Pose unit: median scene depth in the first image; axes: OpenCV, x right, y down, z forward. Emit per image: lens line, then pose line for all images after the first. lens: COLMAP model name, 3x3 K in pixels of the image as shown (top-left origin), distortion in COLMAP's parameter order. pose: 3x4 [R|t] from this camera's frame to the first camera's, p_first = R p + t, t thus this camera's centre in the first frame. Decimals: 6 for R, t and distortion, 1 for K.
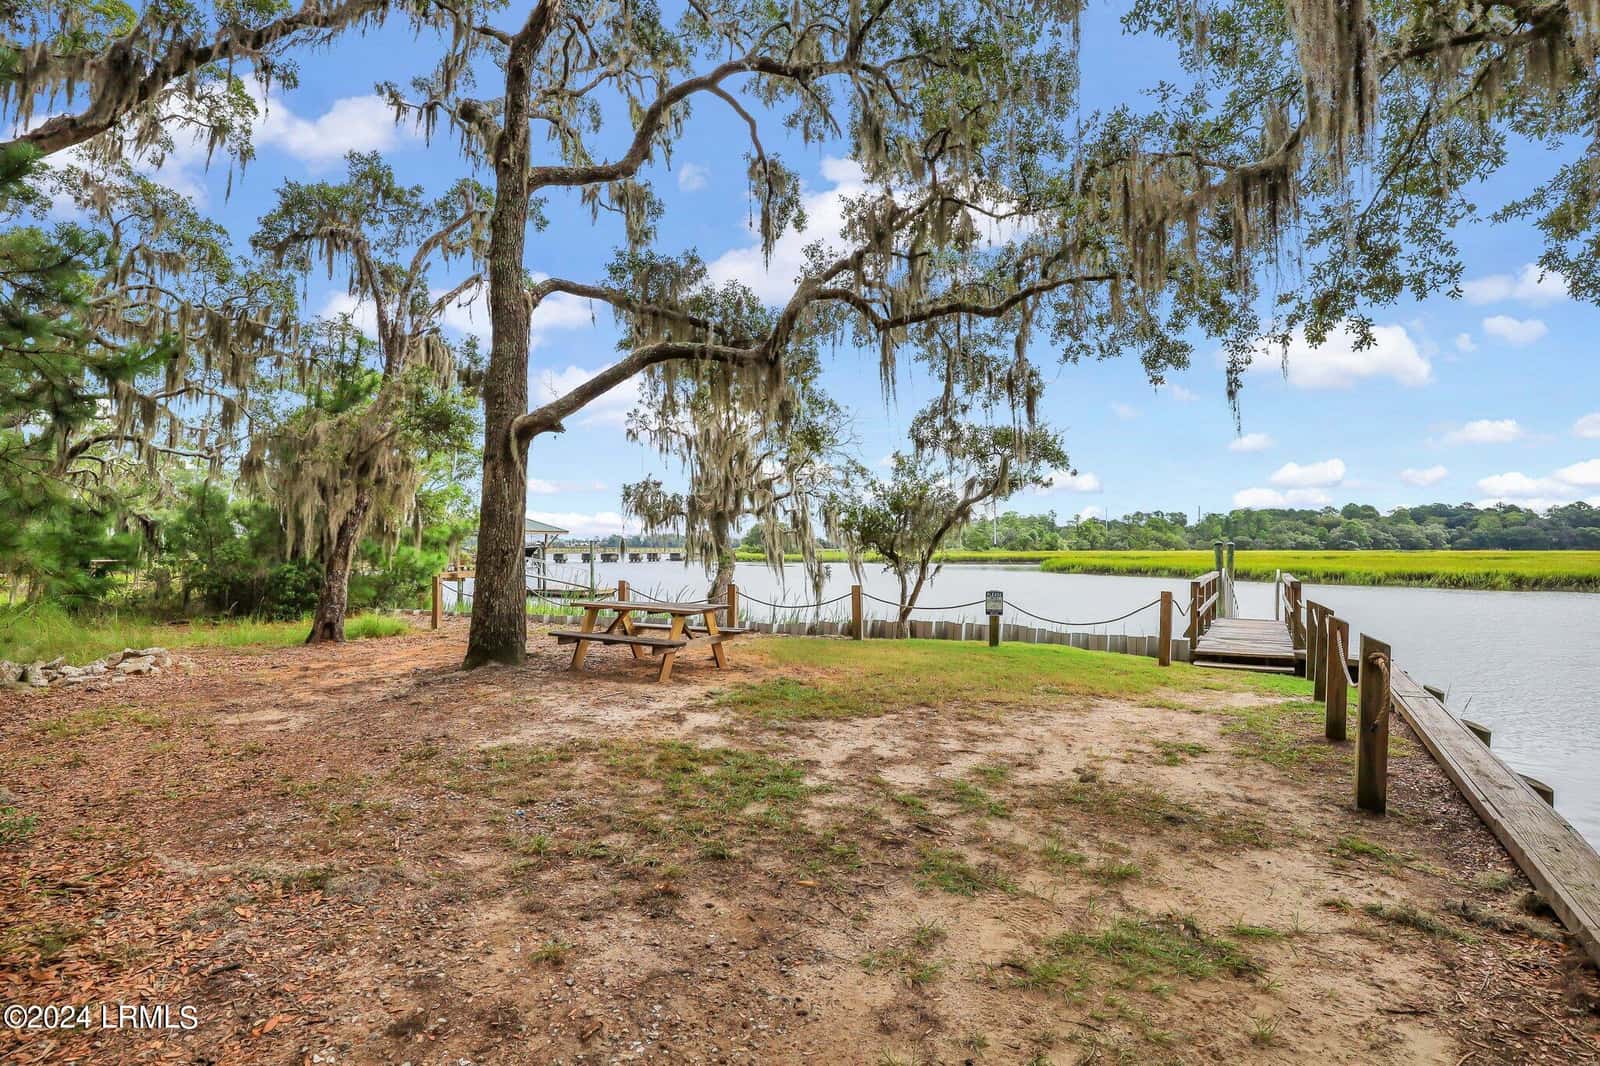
lens RADIAL K [[759.0, 0, 797.9], [0, 759.0, 539.4], [0, 0, 1]] dist [-0.025724, 0.007446]
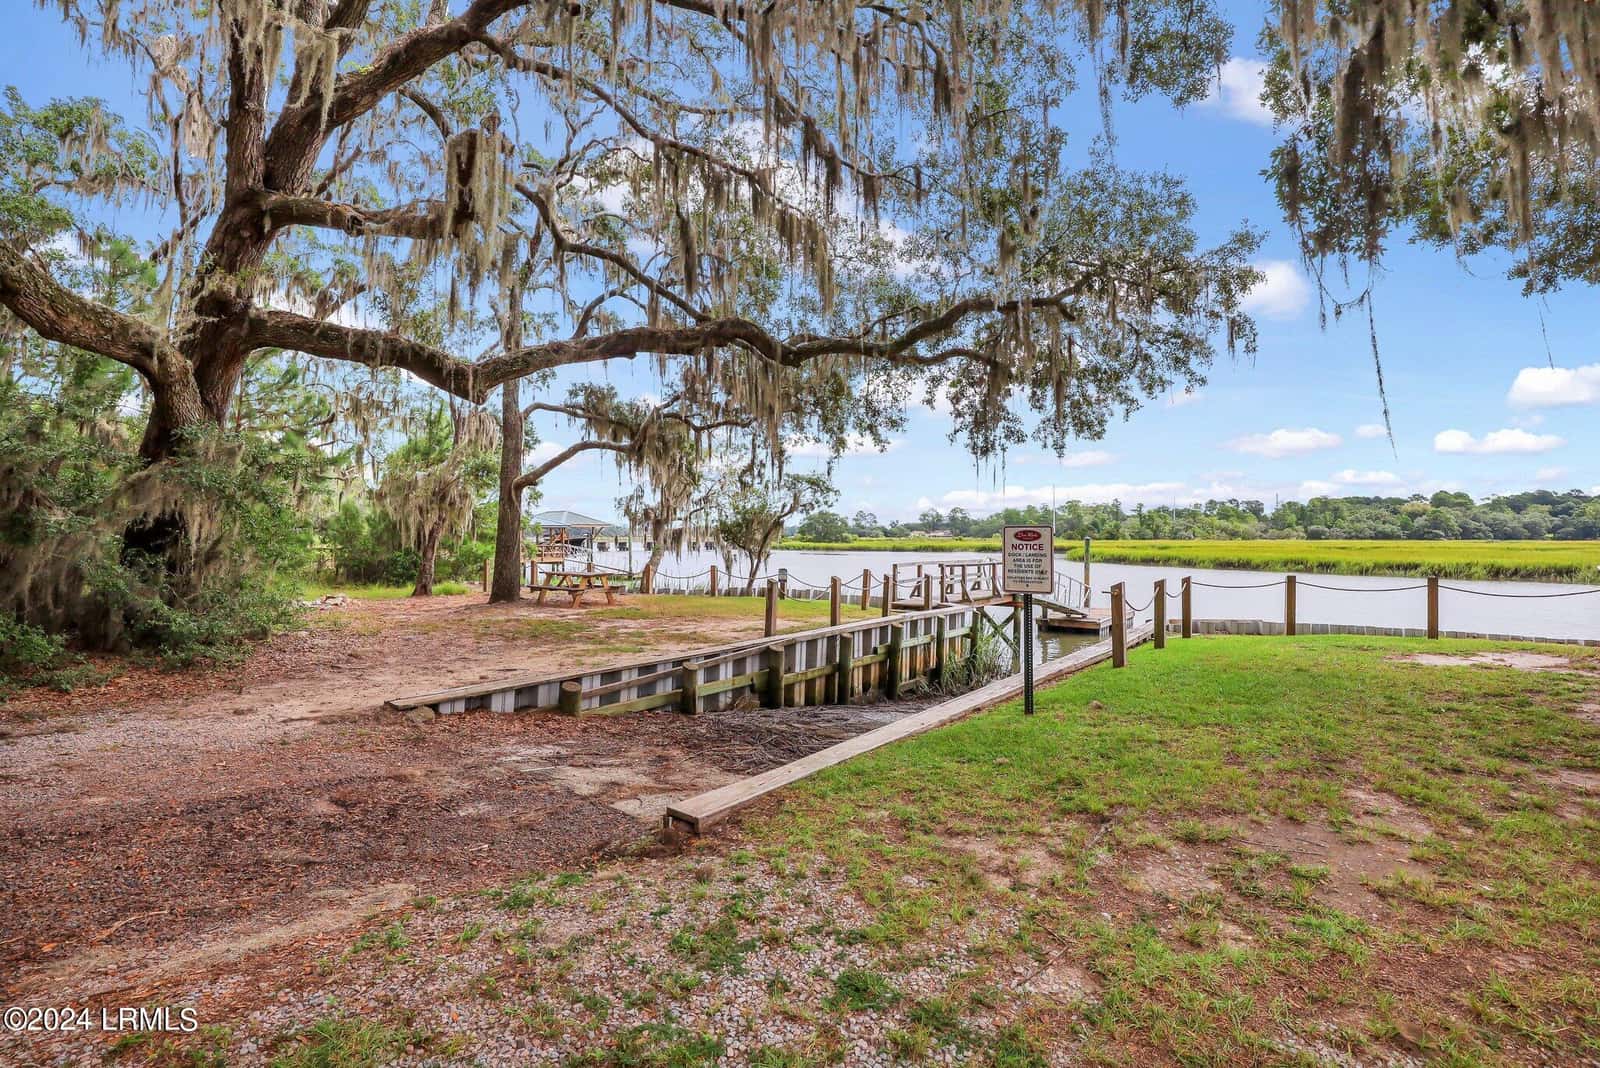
lens RADIAL K [[759.0, 0, 797.9], [0, 759.0, 540.4], [0, 0, 1]] dist [-0.025724, 0.007446]
pose [[0.995906, 0.001980, -0.090375, 0.394079], [-0.000468, 0.999860, 0.016744, -0.023596], [0.090396, -0.016633, 0.995767, -0.657019]]
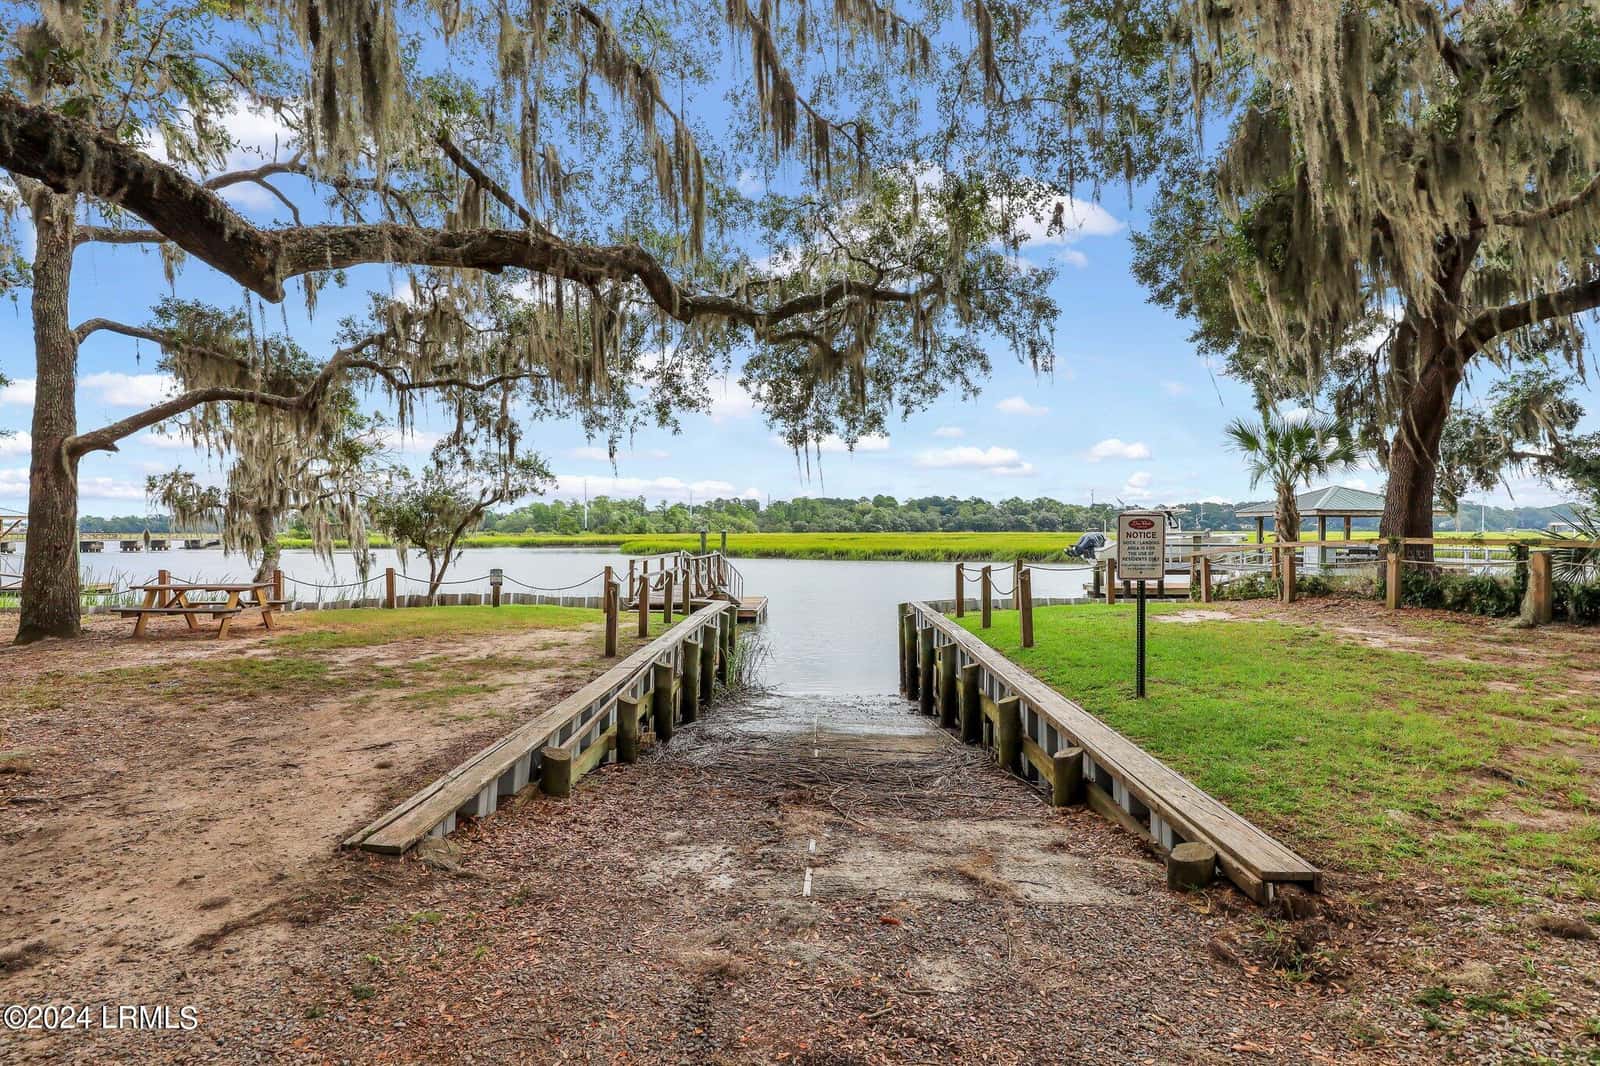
lens RADIAL K [[759.0, 0, 797.9], [0, 759.0, 539.4], [0, 0, 1]] dist [-0.025724, 0.007446]
pose [[0.866575, -0.008295, 0.498978, 0.035106], [-0.002760, 0.999767, 0.021413, -0.017982], [-0.499039, -0.019933, 0.866350, -0.456115]]
